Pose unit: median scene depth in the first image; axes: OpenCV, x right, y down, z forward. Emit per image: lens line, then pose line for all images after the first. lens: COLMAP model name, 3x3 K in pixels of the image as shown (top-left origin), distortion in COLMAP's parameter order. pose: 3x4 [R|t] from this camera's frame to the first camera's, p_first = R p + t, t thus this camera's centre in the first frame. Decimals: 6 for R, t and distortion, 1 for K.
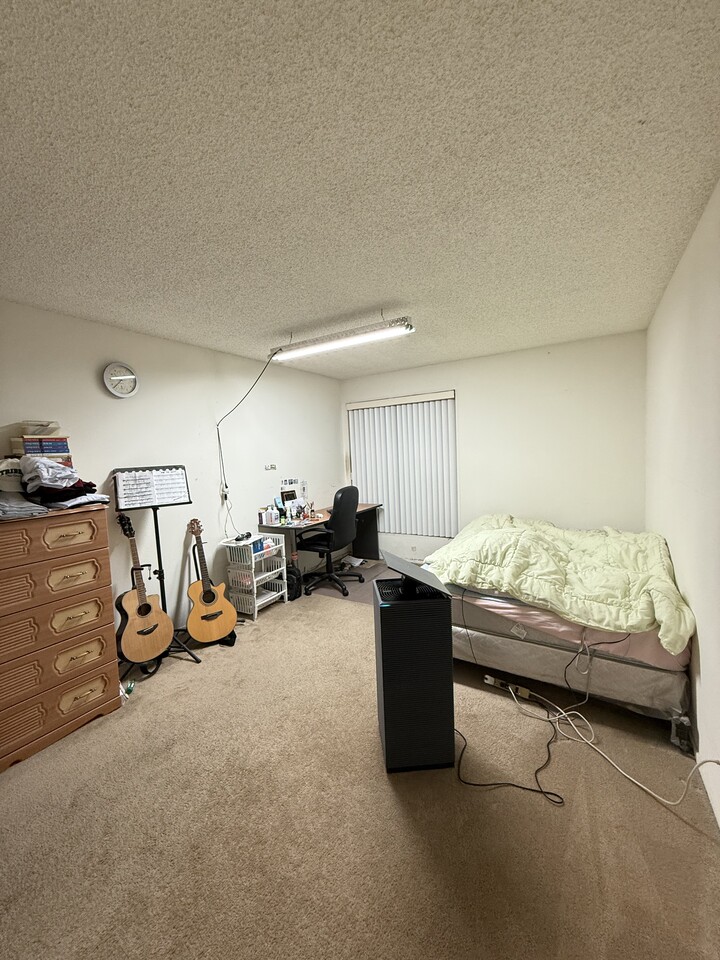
lens RADIAL K [[382.1, 0, 360.0], [0, 382.1, 480.0], [0, 0, 1]] dist [0.000100, 0.000273]
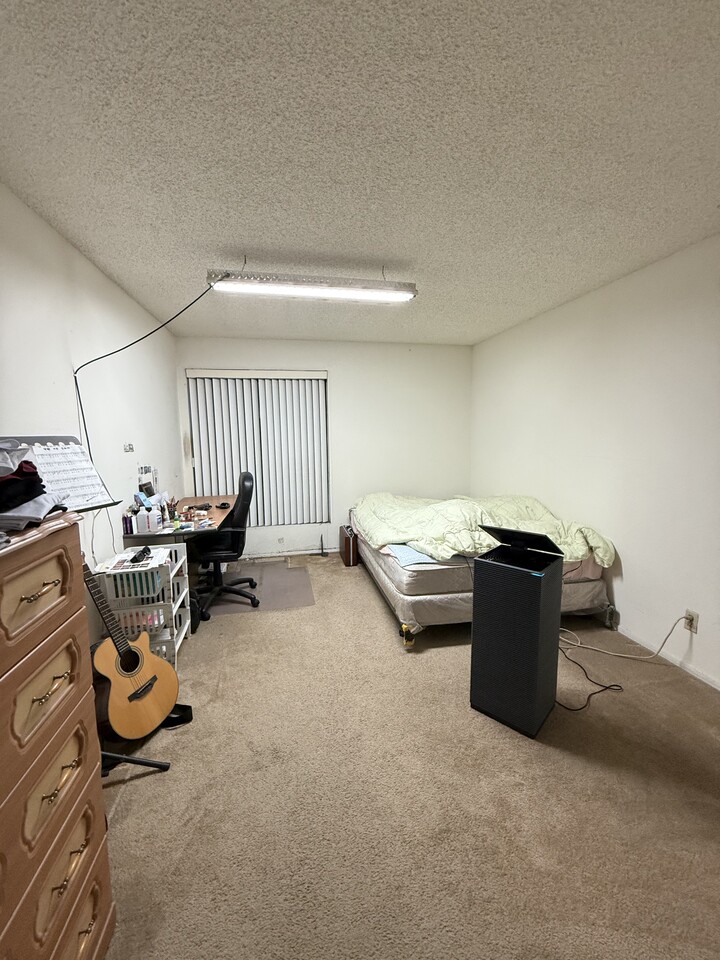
lens RADIAL K [[382.1, 0, 360.0], [0, 382.1, 480.0], [0, 0, 1]] dist [0.000100, 0.000273]
pose [[0.734049, -0.048143, 0.677388, -0.522119], [0.033356, 0.998836, 0.034843, 0.016494], [-0.678277, -0.002982, 0.734800, 0.322811]]
